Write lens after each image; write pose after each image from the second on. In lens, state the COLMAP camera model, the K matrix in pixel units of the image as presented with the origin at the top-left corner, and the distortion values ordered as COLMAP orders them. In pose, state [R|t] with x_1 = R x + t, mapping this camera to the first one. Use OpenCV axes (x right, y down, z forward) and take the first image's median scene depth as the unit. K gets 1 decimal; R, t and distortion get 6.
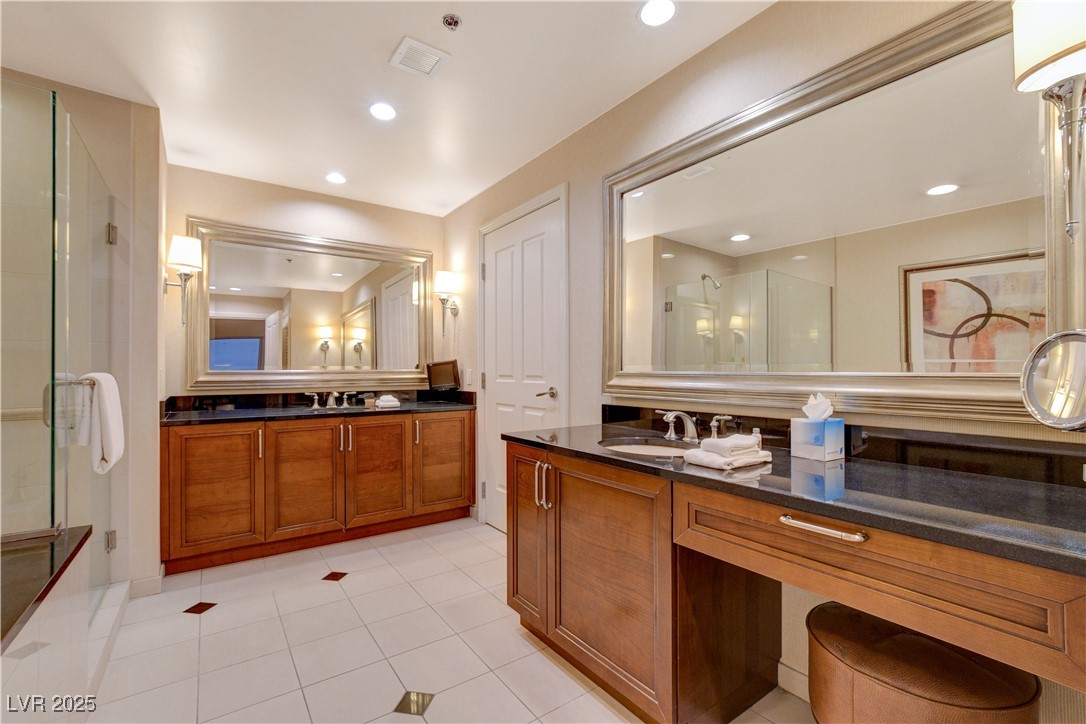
lens RADIAL K [[471.8, 0, 543.7], [0, 471.8, 363.0], [0, 0, 1]] dist [-0.023362, 0.008133]
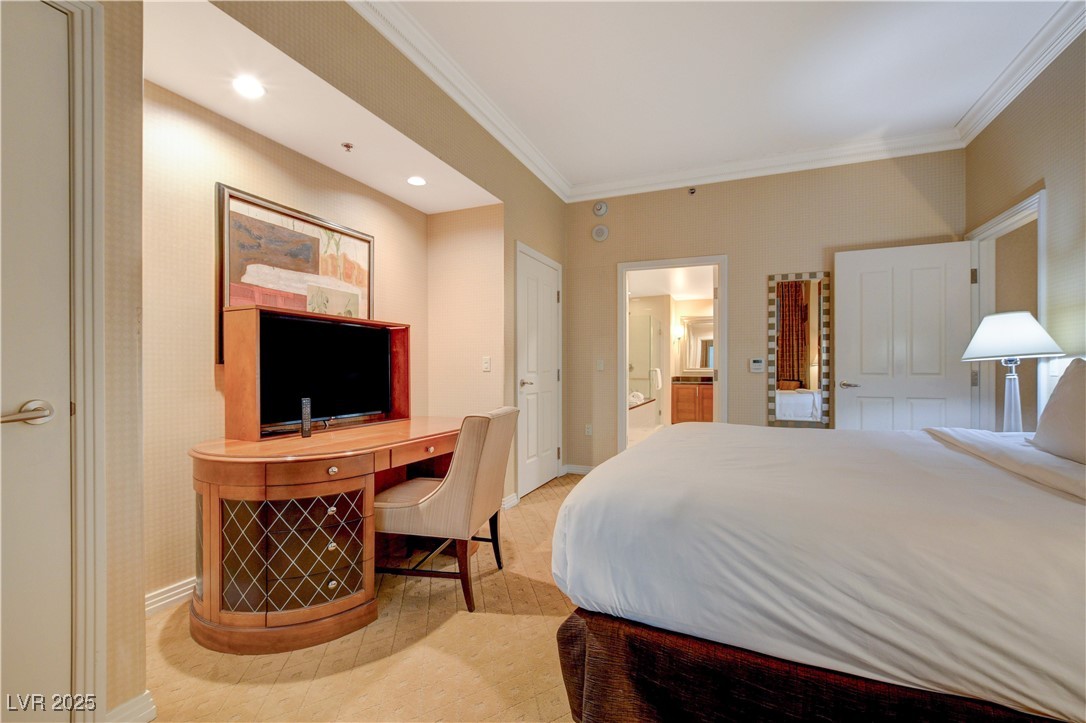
lens RADIAL K [[474.1, 0, 545.1], [0, 474.1, 370.8], [0, 0, 1]] dist [-0.011757, 0.000443]
pose [[0.521383, 0.004662, -0.853310, 1.283569], [0.007779, 0.999918, 0.010216, -0.006750], [0.853287, -0.011964, 0.521304, -1.242865]]
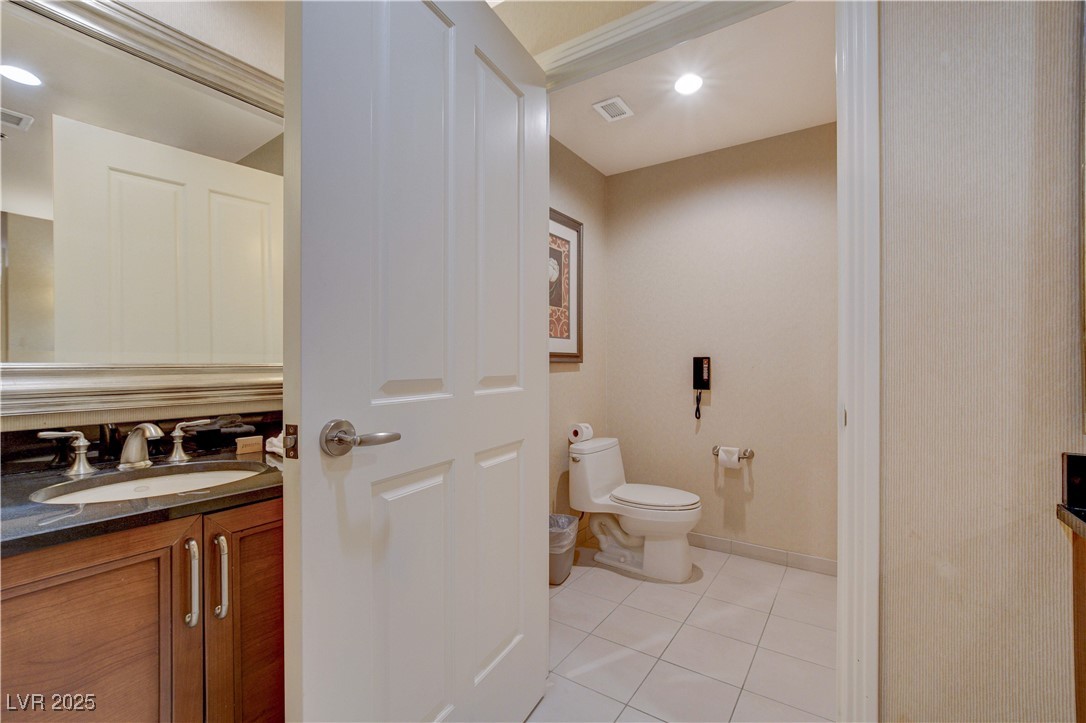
lens RADIAL K [[471.8, 0, 543.7], [0, 471.8, 362.5], [0, 0, 1]] dist [-0.023362, 0.008133]
pose [[0.938965, 0.004024, 0.343989, -0.291387], [-0.006297, 0.999965, 0.005490, 0.011394], [-0.343955, -0.007321, 0.938958, 0.578870]]
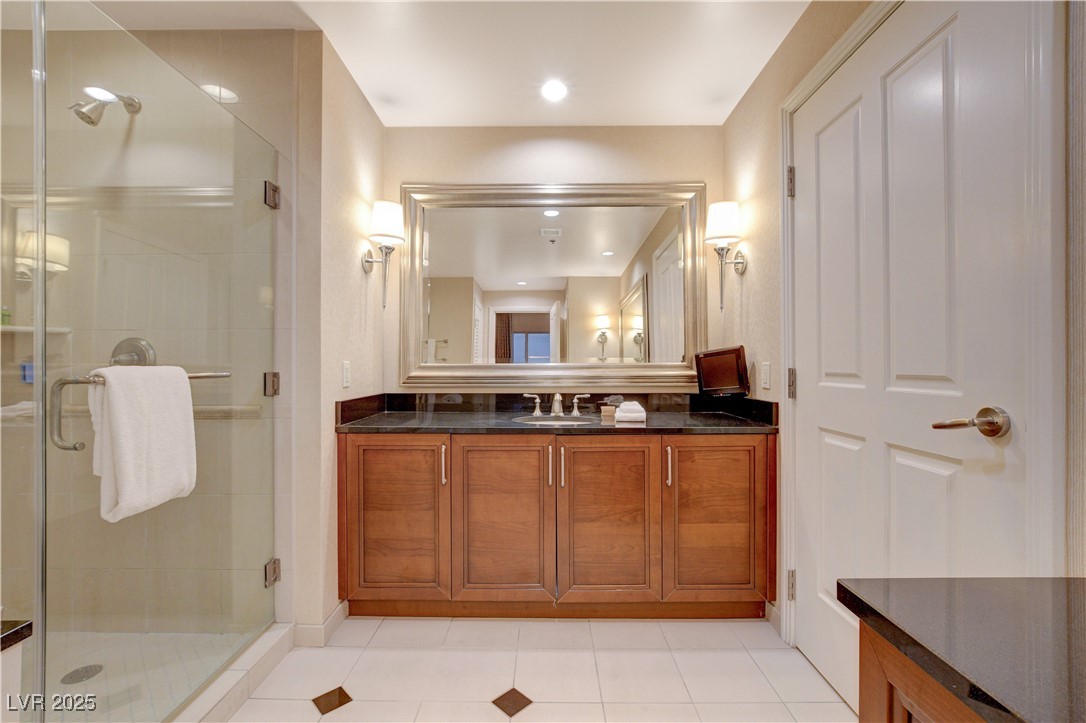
lens RADIAL K [[471.8, 0, 543.7], [0, 471.8, 362.5], [0, 0, 1]] dist [-0.023362, 0.008133]
pose [[0.806943, -0.000677, -0.590629, -0.042077], [0.006930, 0.999941, 0.008321, 0.007819], [0.590588, -0.010808, 0.806901, 0.417356]]
